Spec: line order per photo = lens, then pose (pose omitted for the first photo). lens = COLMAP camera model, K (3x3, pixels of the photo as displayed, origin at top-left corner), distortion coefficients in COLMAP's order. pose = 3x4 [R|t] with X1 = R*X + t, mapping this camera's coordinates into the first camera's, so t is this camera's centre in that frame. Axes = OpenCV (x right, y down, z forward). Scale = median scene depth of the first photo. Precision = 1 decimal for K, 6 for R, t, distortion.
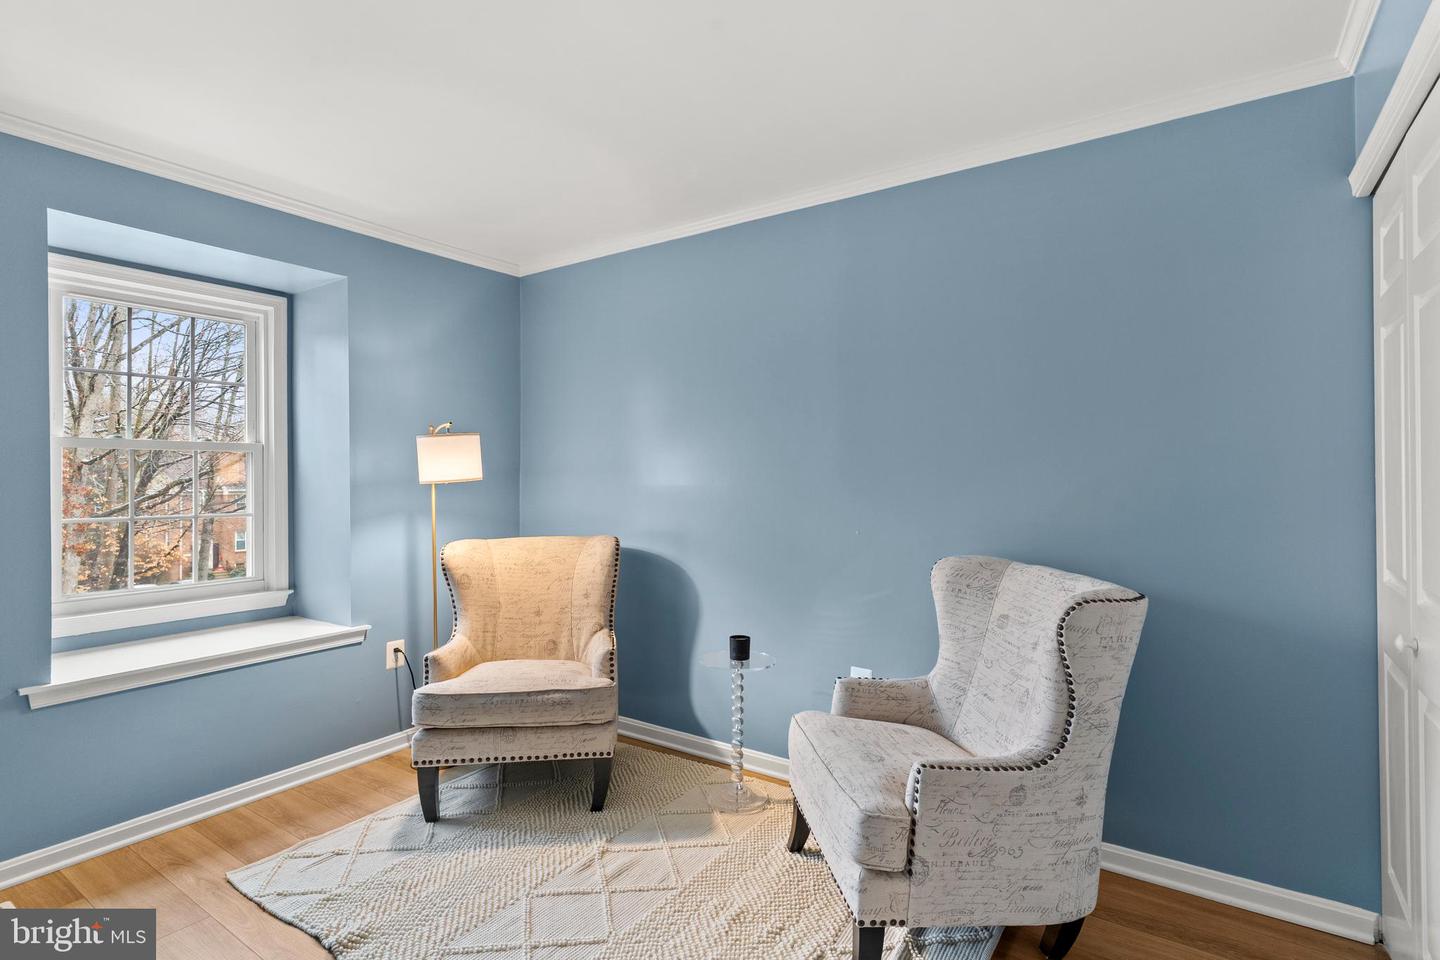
lens RADIAL K [[697.8, 0, 711.6], [0, 697.8, 469.2], [0, 0, 1]] dist [0.000971, 0.000591]
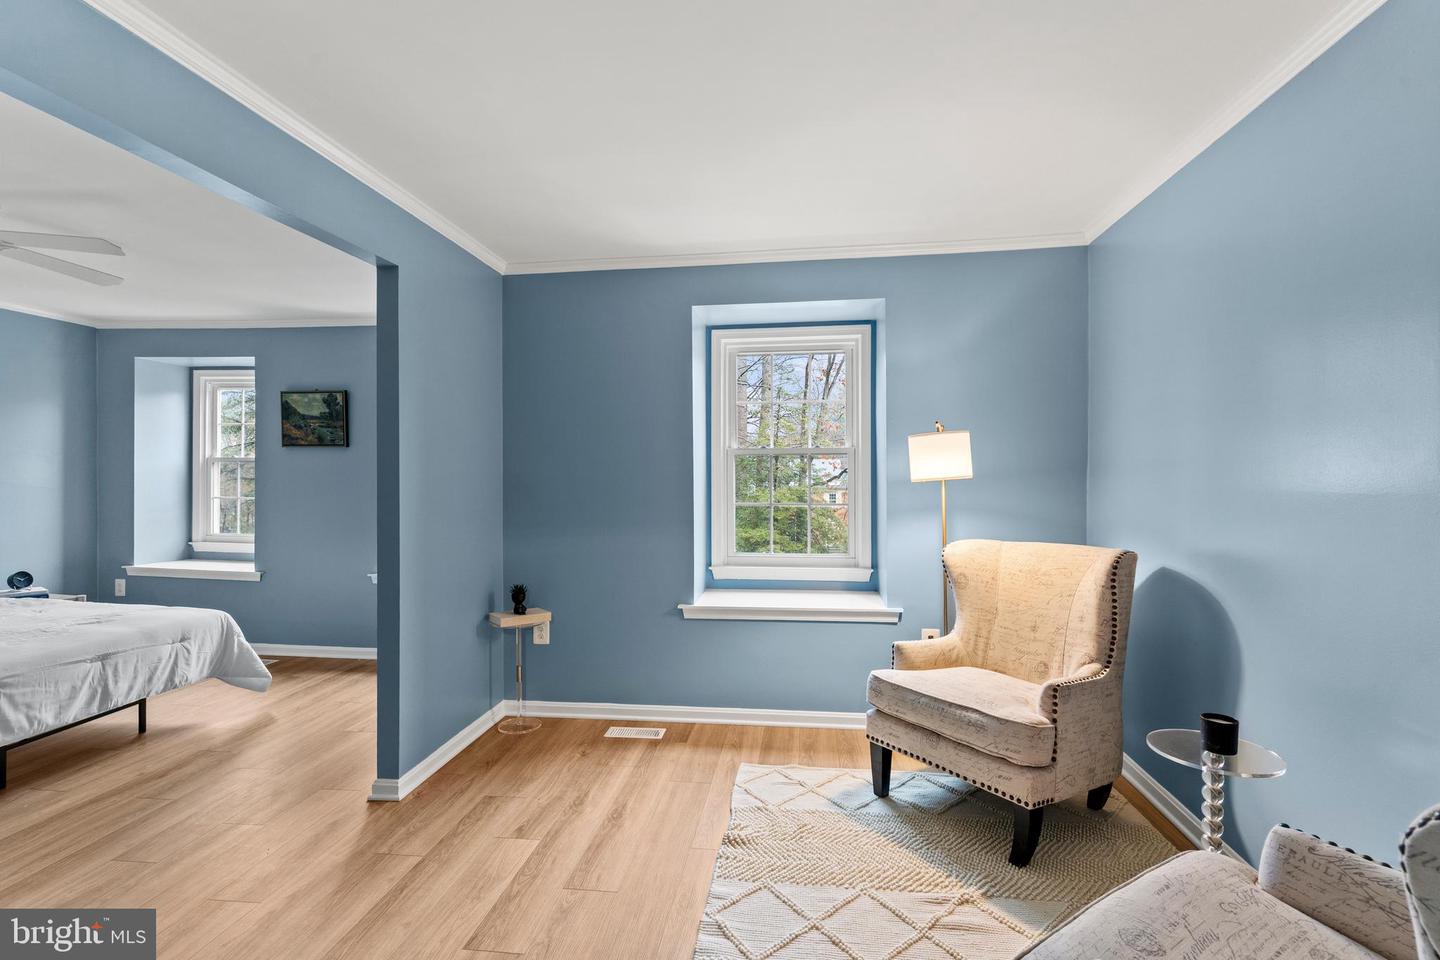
lens RADIAL K [[697.8, 0, 711.6], [0, 697.8, 469.2], [0, 0, 1]] dist [0.000971, 0.000591]
pose [[0.454740, -0.004135, -0.890614, 0.433517], [0.012245, 0.999924, 0.001610, -0.004091], [0.890540, -0.011638, 0.454756, 0.279542]]
